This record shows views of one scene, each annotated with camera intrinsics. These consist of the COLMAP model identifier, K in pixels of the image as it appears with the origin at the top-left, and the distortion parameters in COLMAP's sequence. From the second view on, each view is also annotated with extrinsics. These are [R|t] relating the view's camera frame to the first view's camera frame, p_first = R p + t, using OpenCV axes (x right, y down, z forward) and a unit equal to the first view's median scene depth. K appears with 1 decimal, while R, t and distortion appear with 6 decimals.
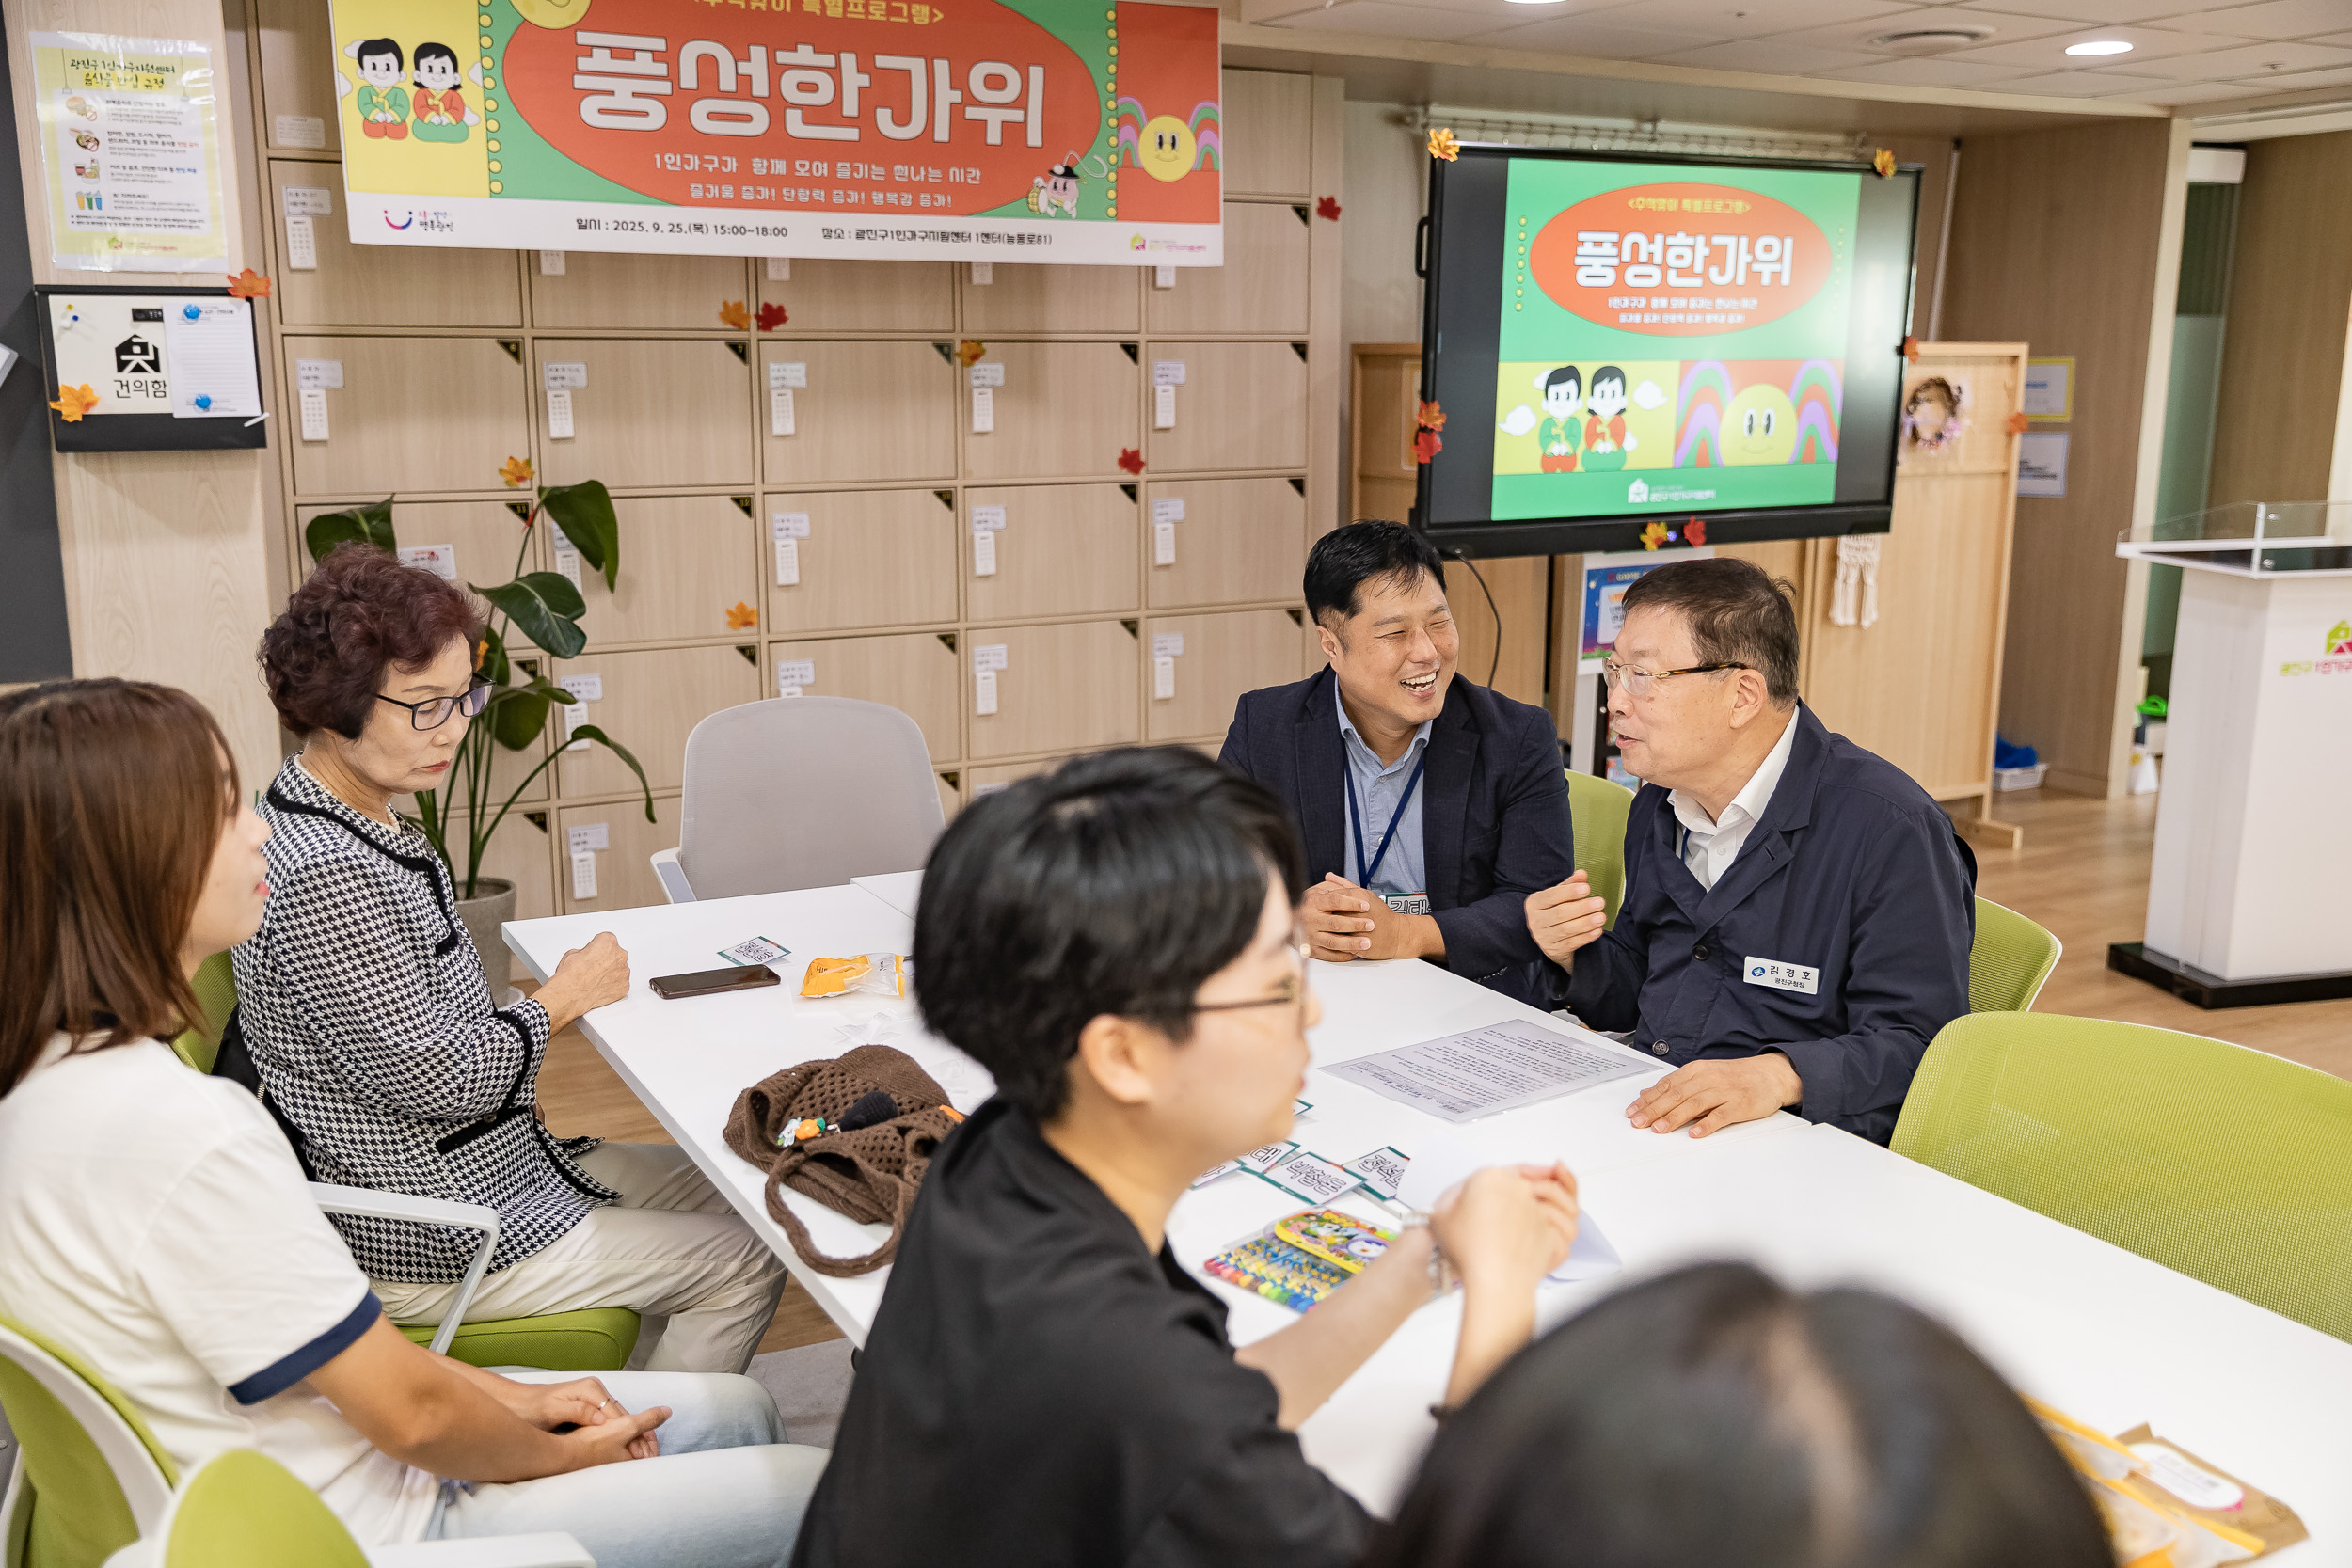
lens RADIAL K [[2143.2, 0, 1170.4], [0, 2143.2, 785.4], [0, 0, 1]] dist [0.015070, 0.000000]
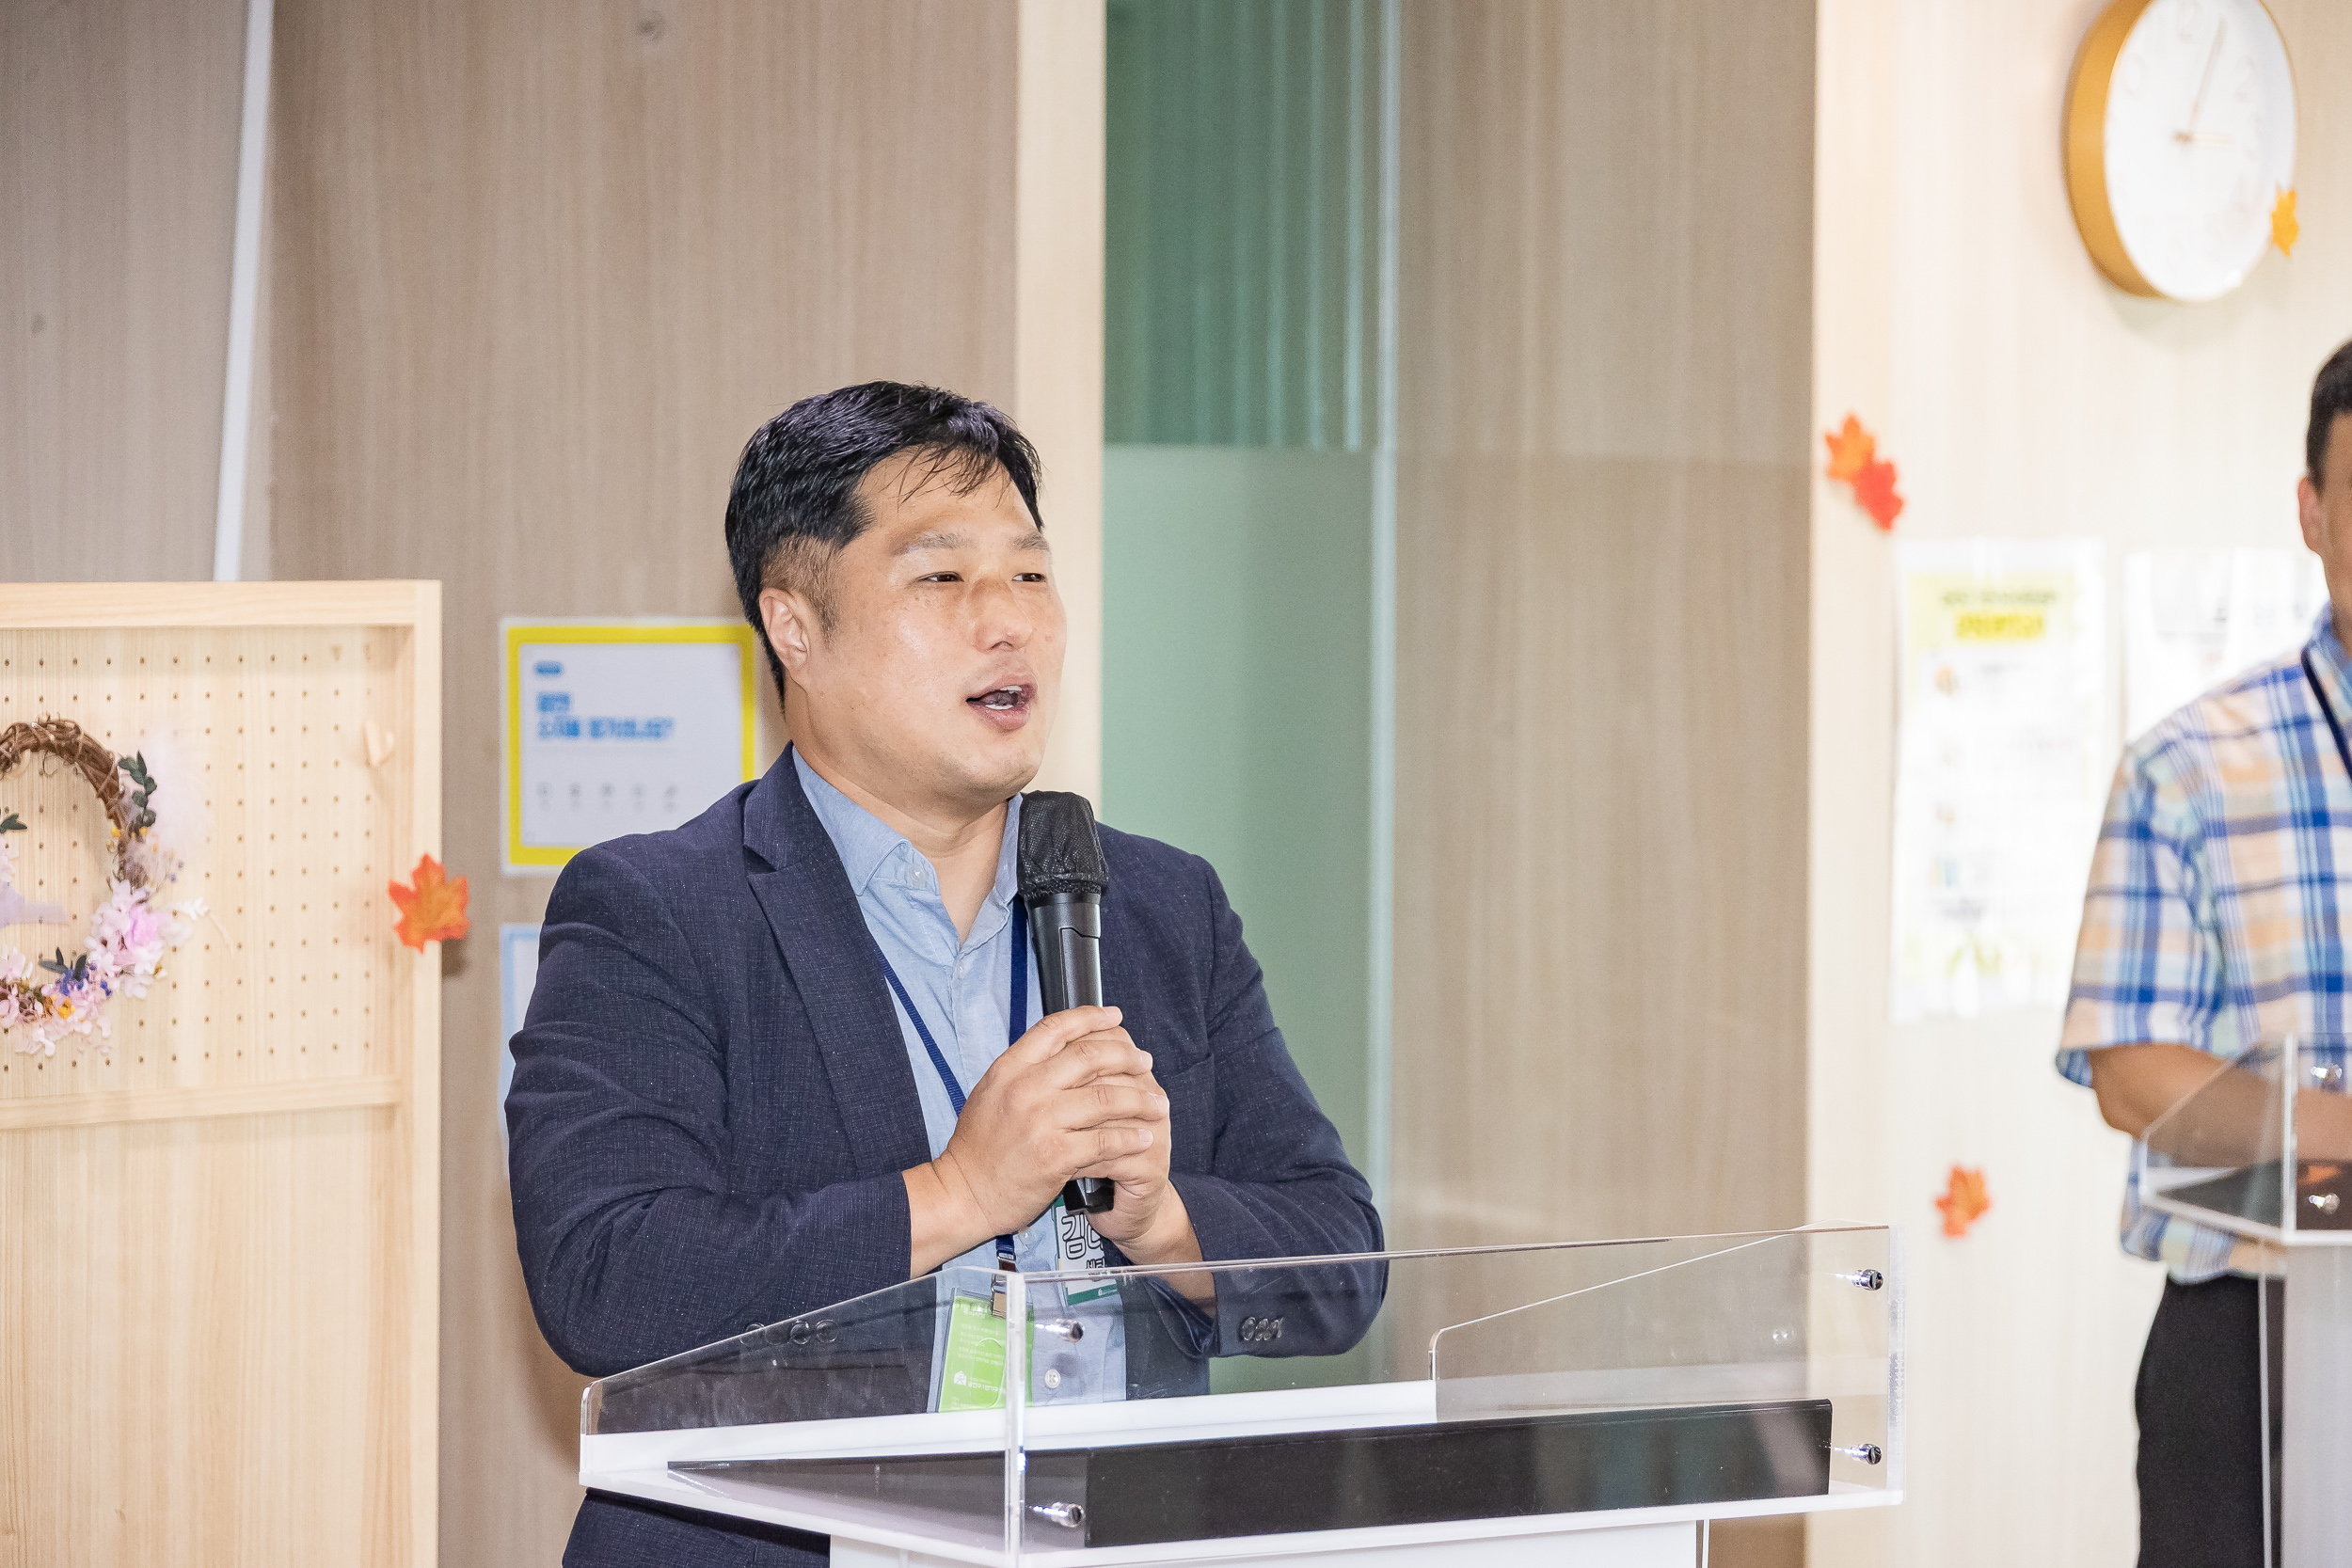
lens RADIAL K [[9612.5, 0, 1185.9], [0, 9612.5, 787.6], [0, 0, 1]] dist [-0.013016, 0.000000]
pose [[0.943204, -0.009843, 0.332068, 0.153686], [0.064497, 0.985968, -0.153973, -0.014707], [-0.325893, 0.166645, 0.930604, -0.029310]]
